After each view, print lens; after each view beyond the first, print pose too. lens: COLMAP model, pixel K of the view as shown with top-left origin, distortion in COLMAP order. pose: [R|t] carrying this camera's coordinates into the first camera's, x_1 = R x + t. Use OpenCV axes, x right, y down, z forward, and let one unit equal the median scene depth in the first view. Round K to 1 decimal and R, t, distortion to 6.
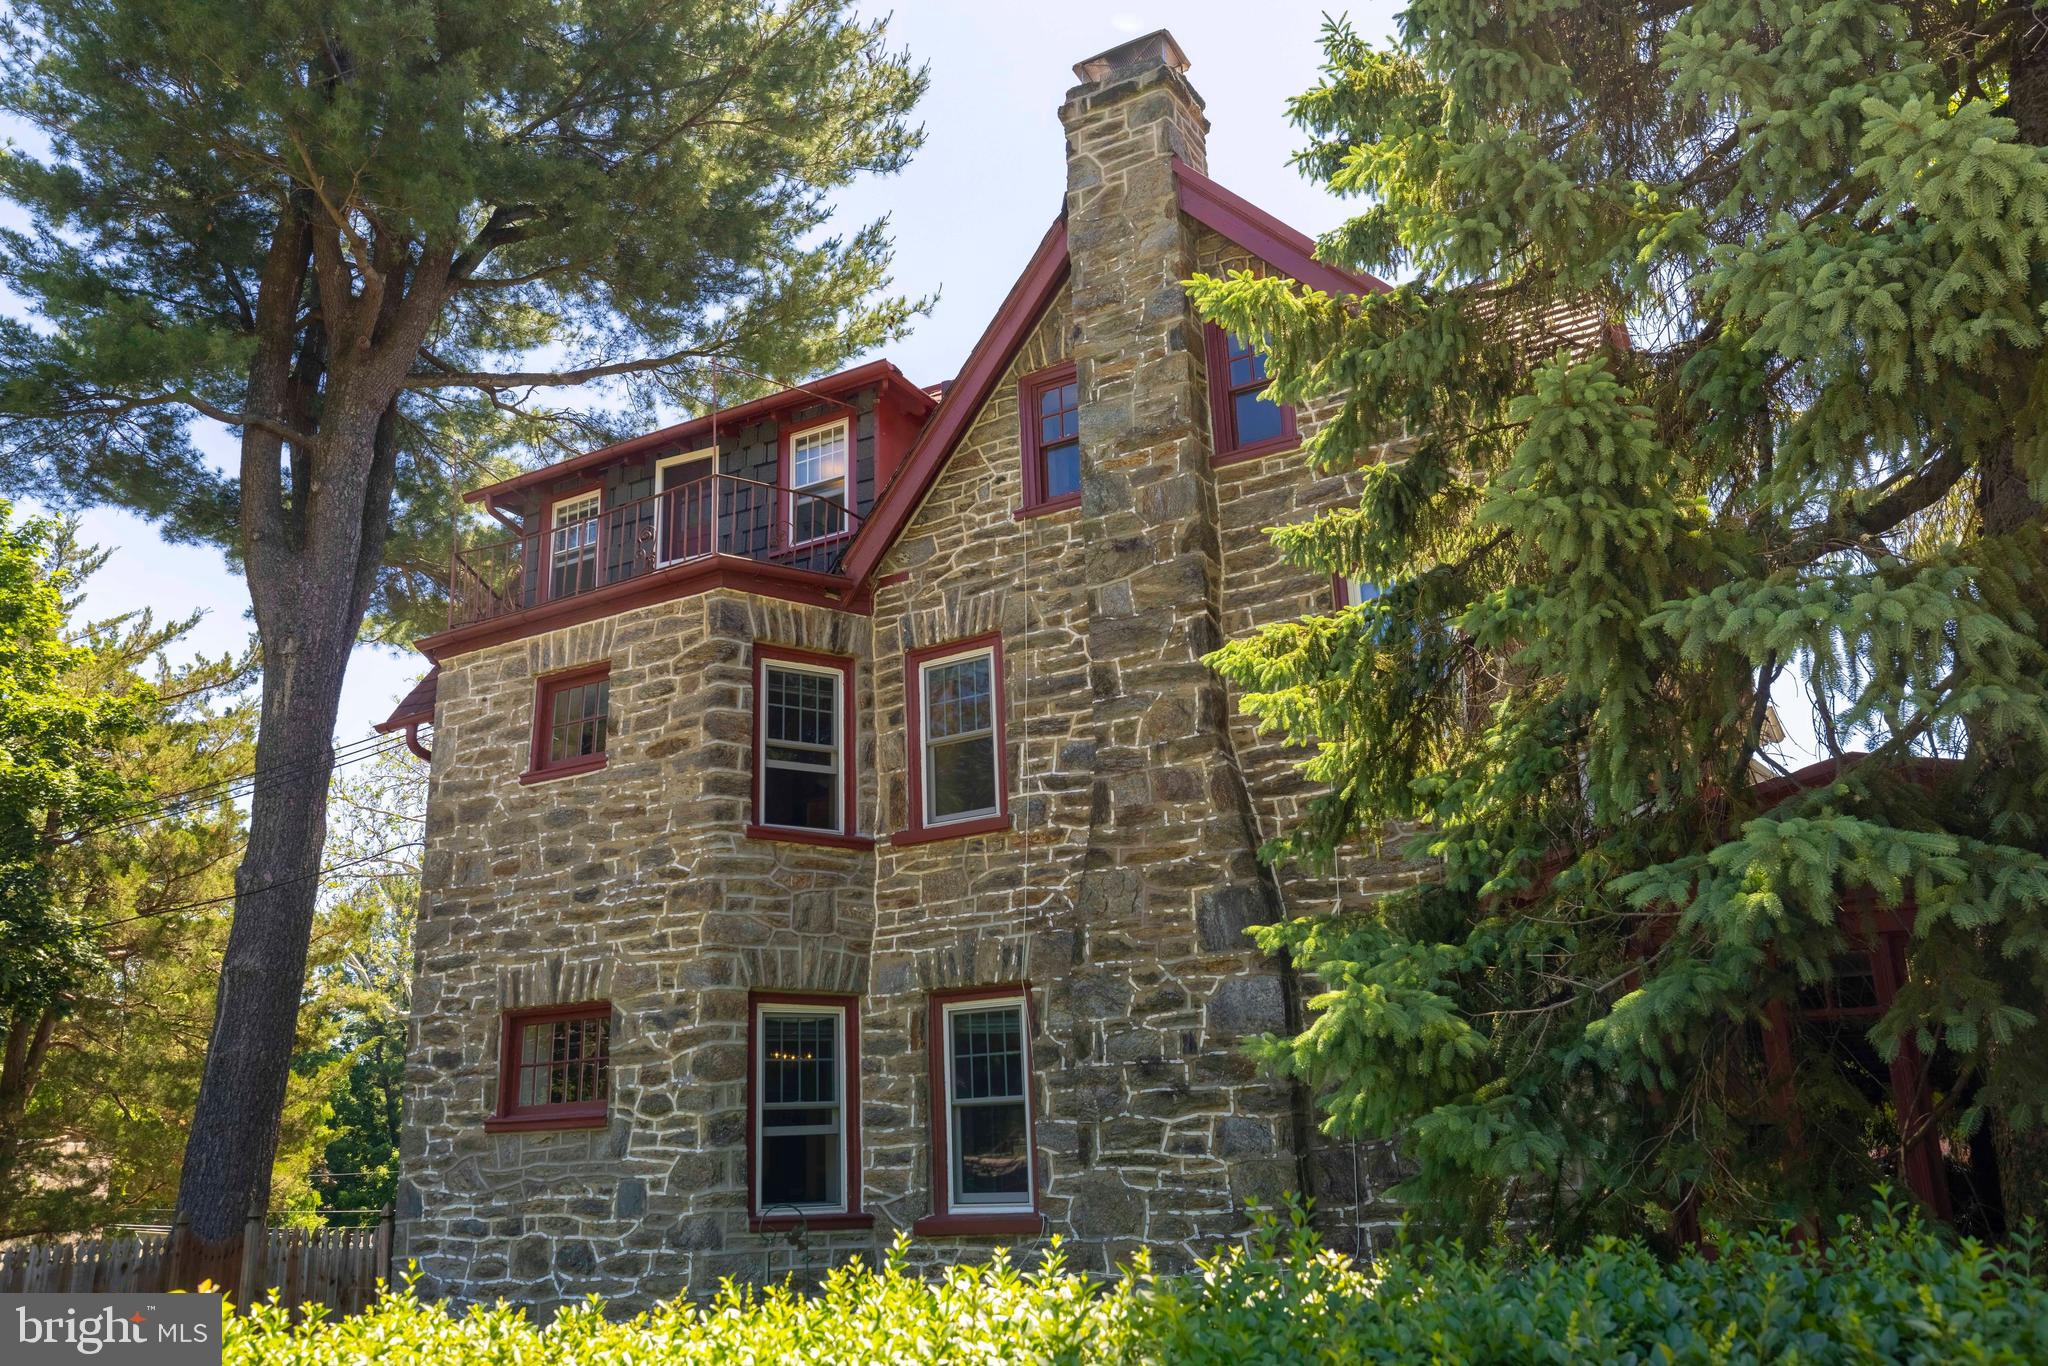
lens RADIAL K [[1577.7, 0, 1027.5], [0, 1577.7, 698.8], [0, 0, 1]] dist [0.013736, -0.016884]
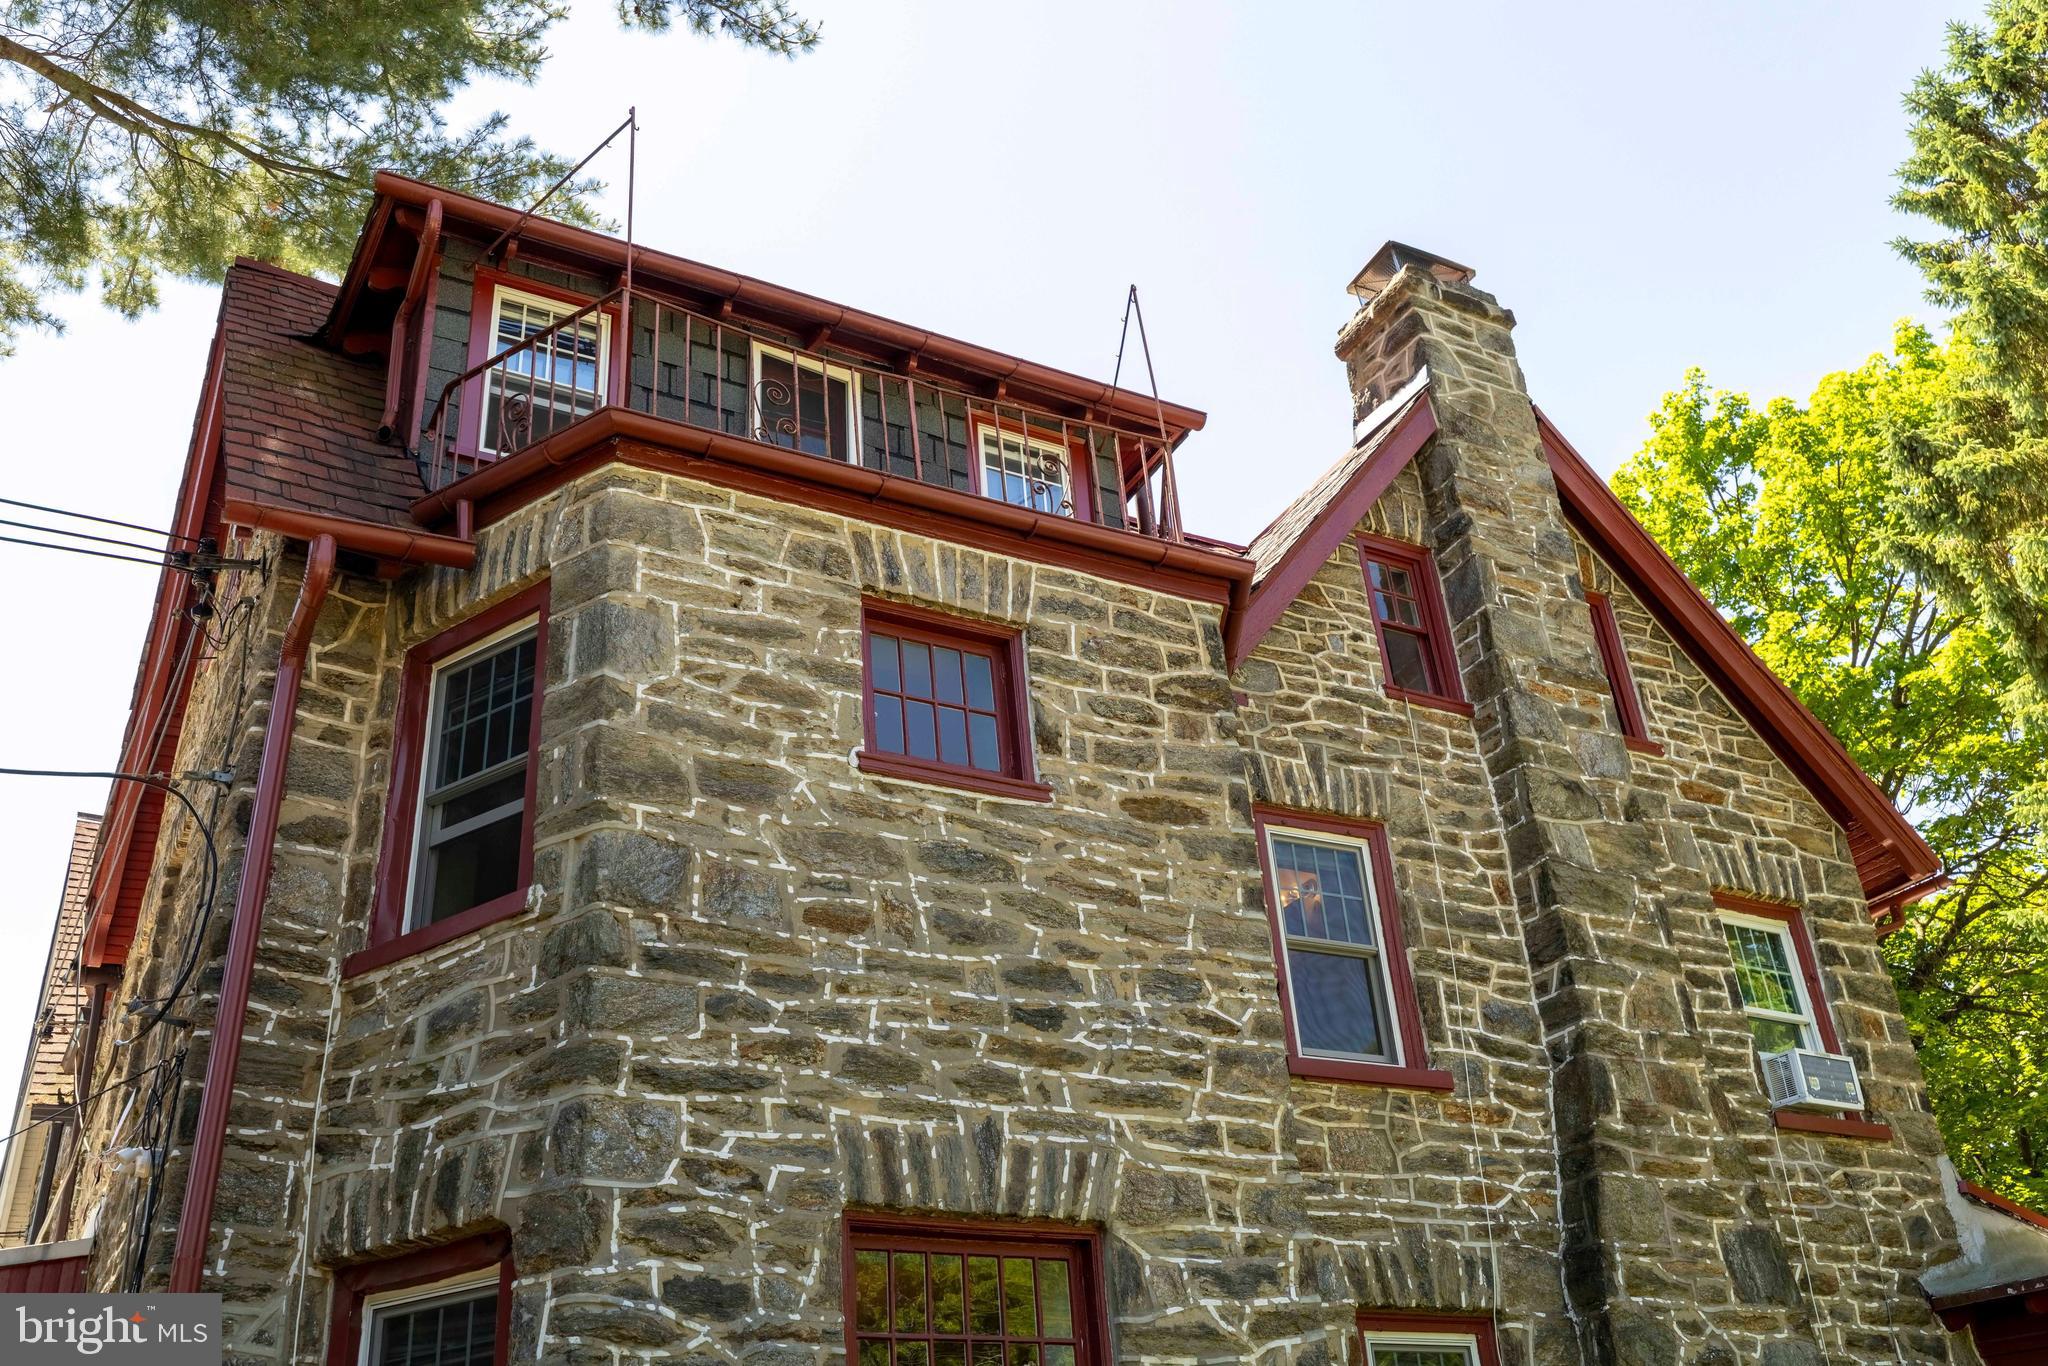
lens RADIAL K [[1845.6, 0, 1023.2], [0, 1845.6, 683.2], [0, 0, 1]] dist [0.017231, -0.038609]
pose [[0.539850, 0.410736, 0.734750, -0.806594], [-0.195066, 0.910155, -0.365468, 0.257411], [-0.818848, 0.053973, 0.571468, 0.665334]]
